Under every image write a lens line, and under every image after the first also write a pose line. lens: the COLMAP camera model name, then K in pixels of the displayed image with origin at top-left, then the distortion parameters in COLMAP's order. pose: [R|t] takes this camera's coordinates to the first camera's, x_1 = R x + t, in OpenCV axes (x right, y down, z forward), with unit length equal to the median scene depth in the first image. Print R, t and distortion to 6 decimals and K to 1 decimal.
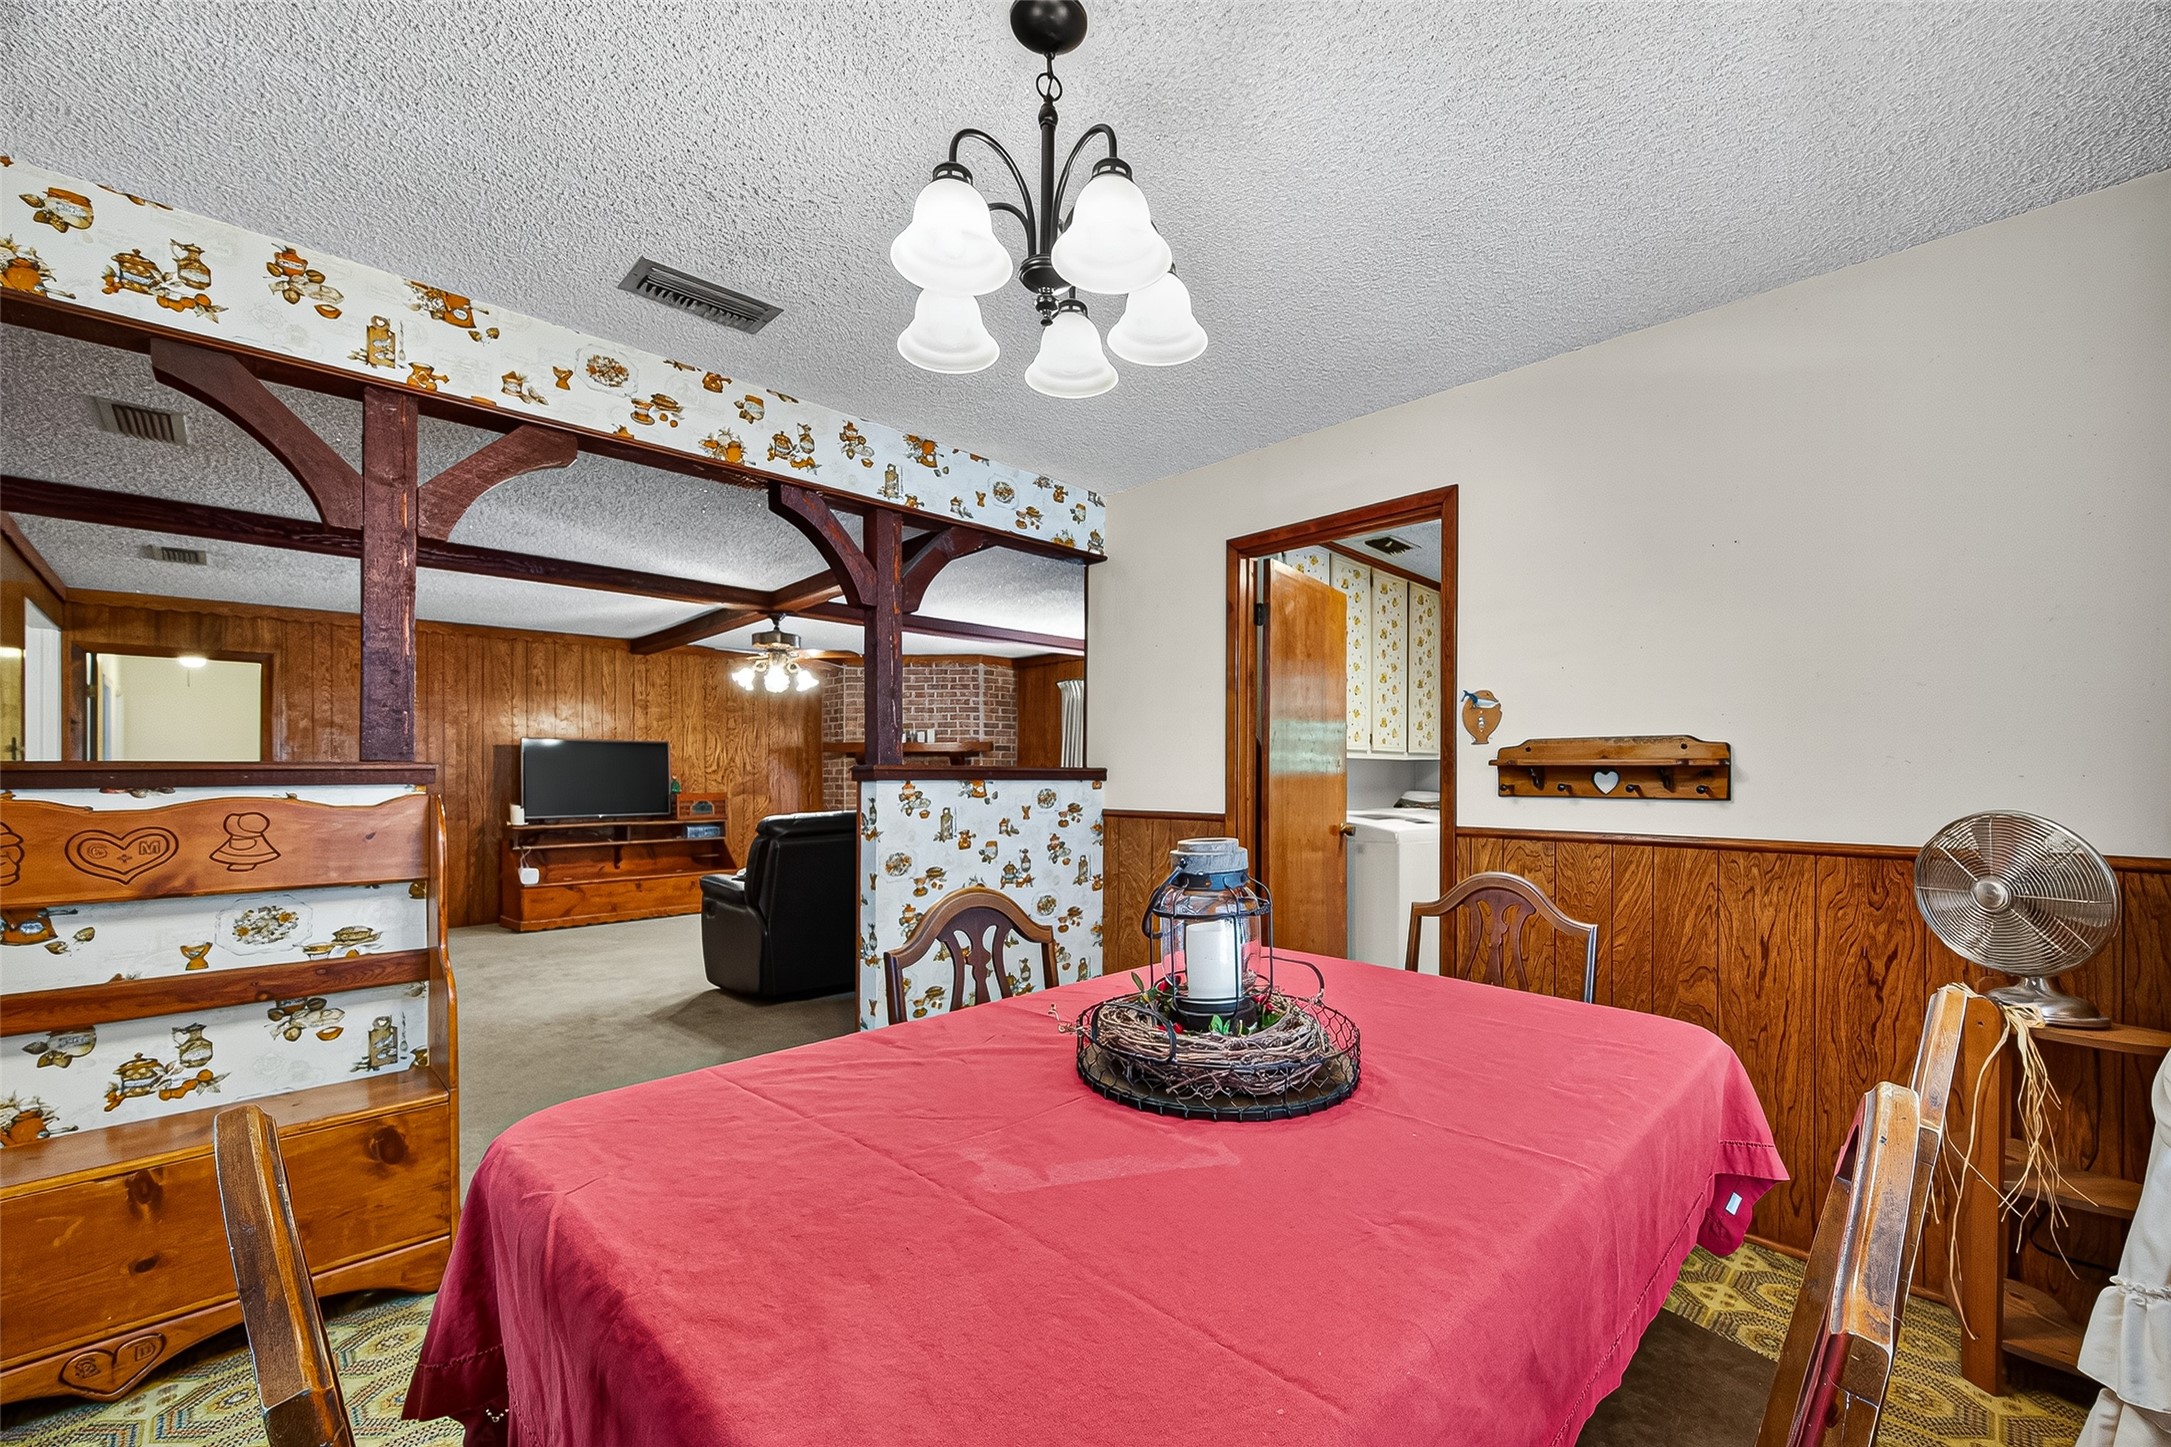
lens RADIAL K [[875.1, 0, 1138.8], [0, 875.1, 768.3], [0, 0, 1]] dist [-0.002207, -0.000025]
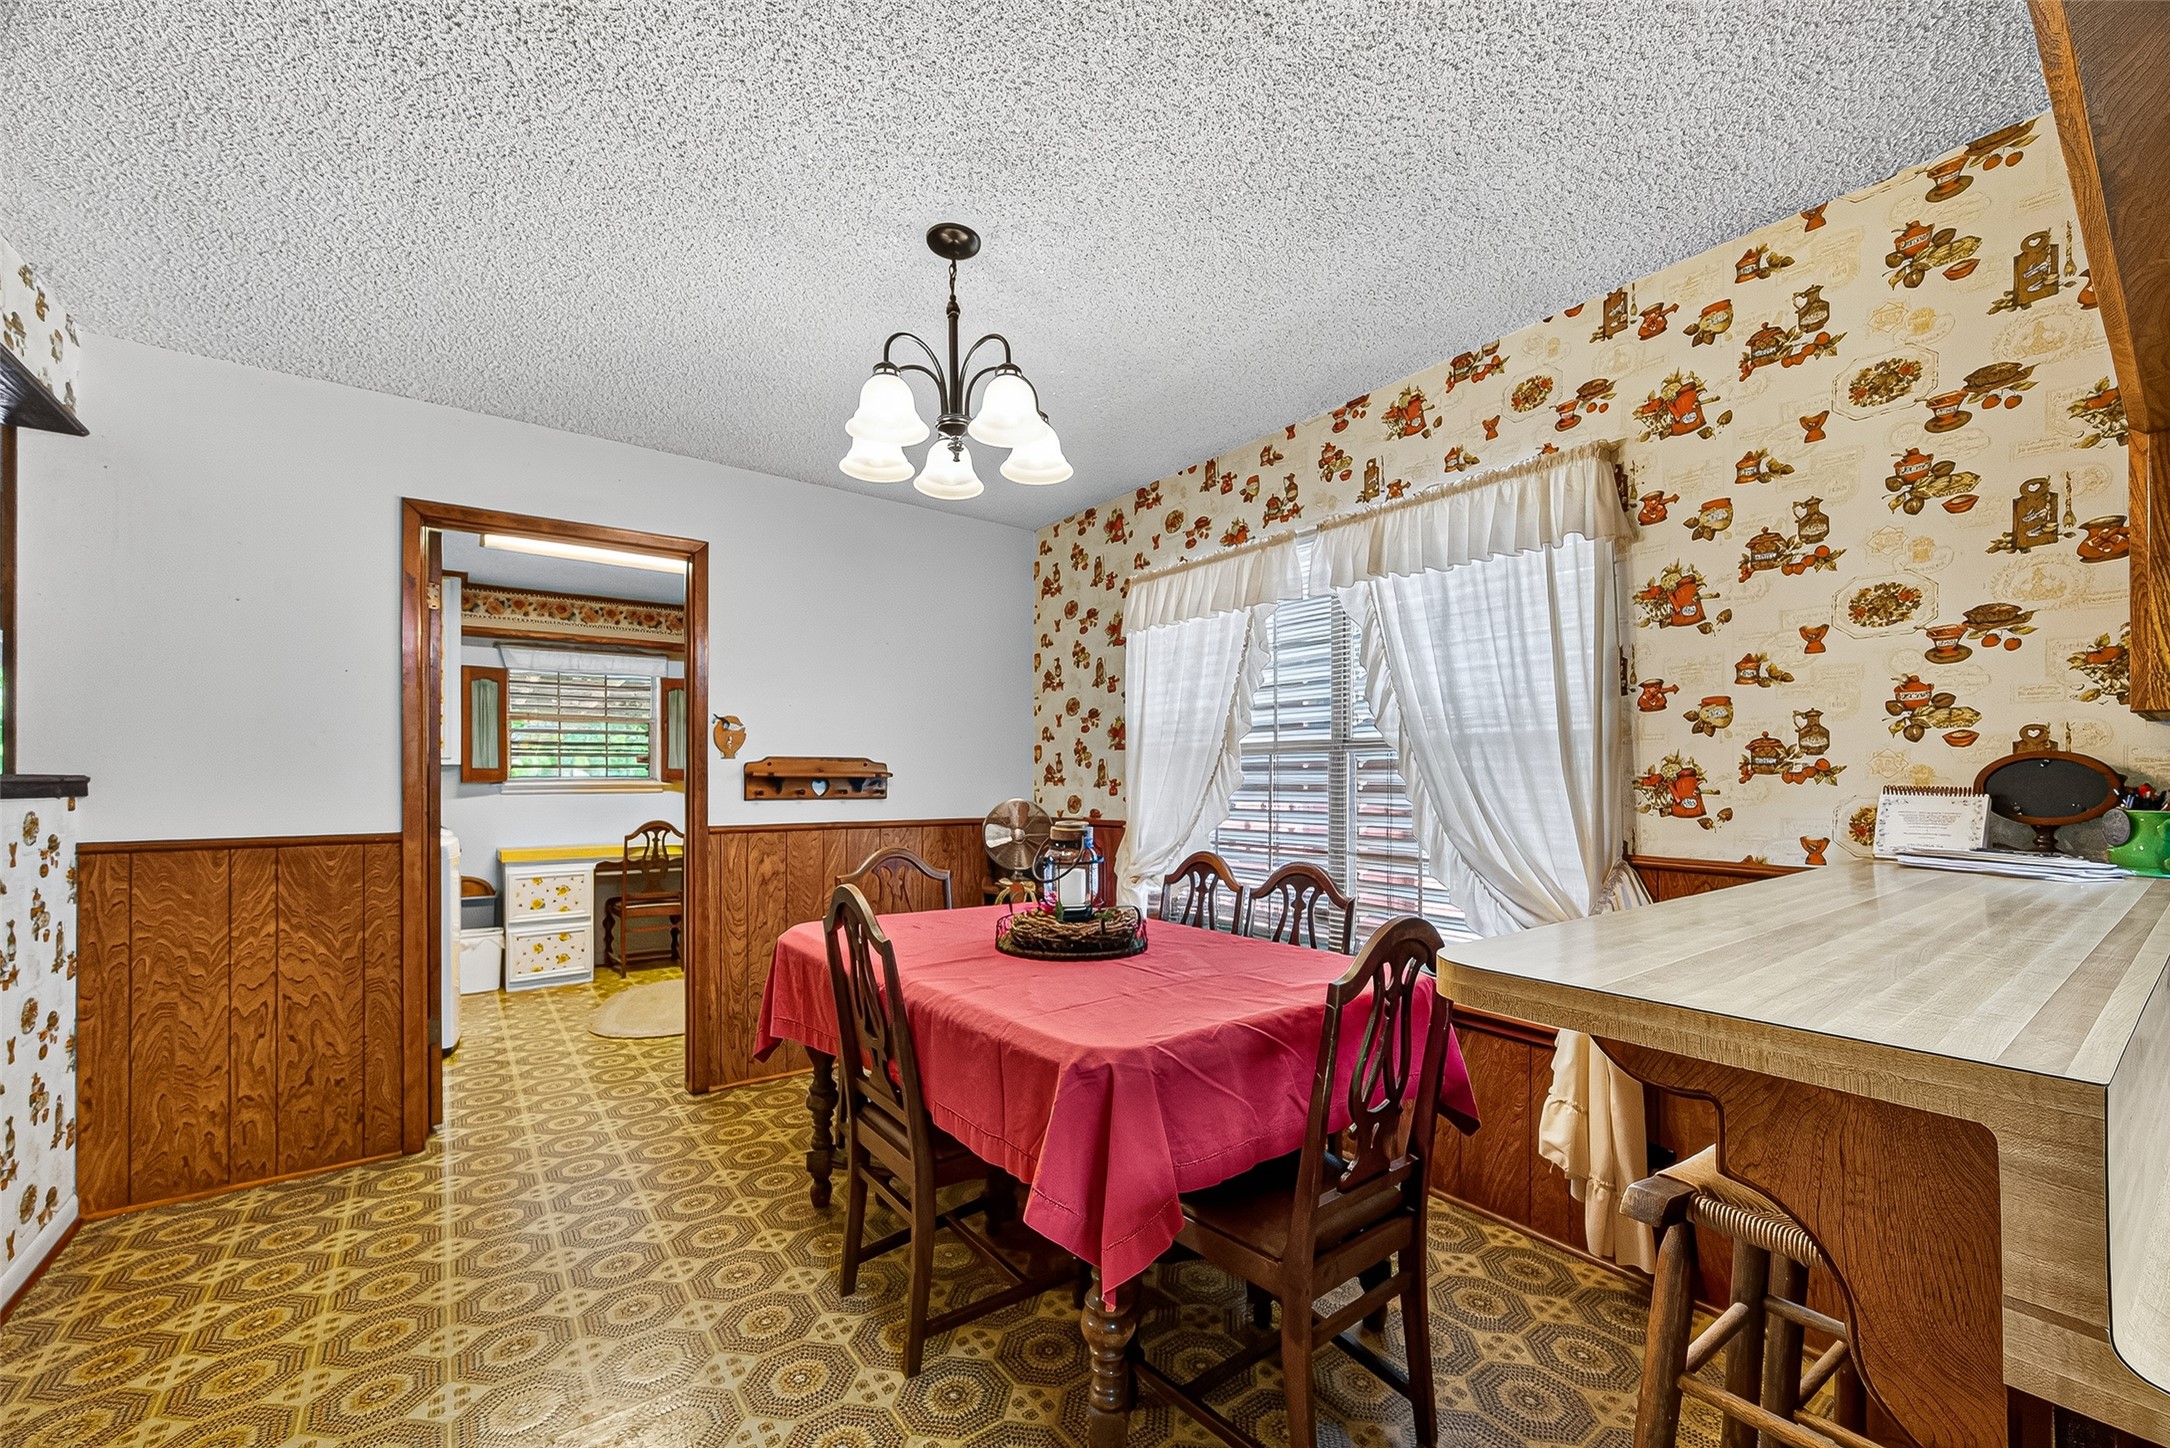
lens RADIAL K [[874.7, 0, 1094.1], [0, 874.7, 770.9], [0, 0, 1]] dist [-0.002207, -0.000025]
pose [[0.164296, 0.008856, 0.986371, -0.313285], [-0.003802, 0.999958, -0.008345, -0.000810], [-0.986404, -0.002379, 0.164322, 0.122048]]
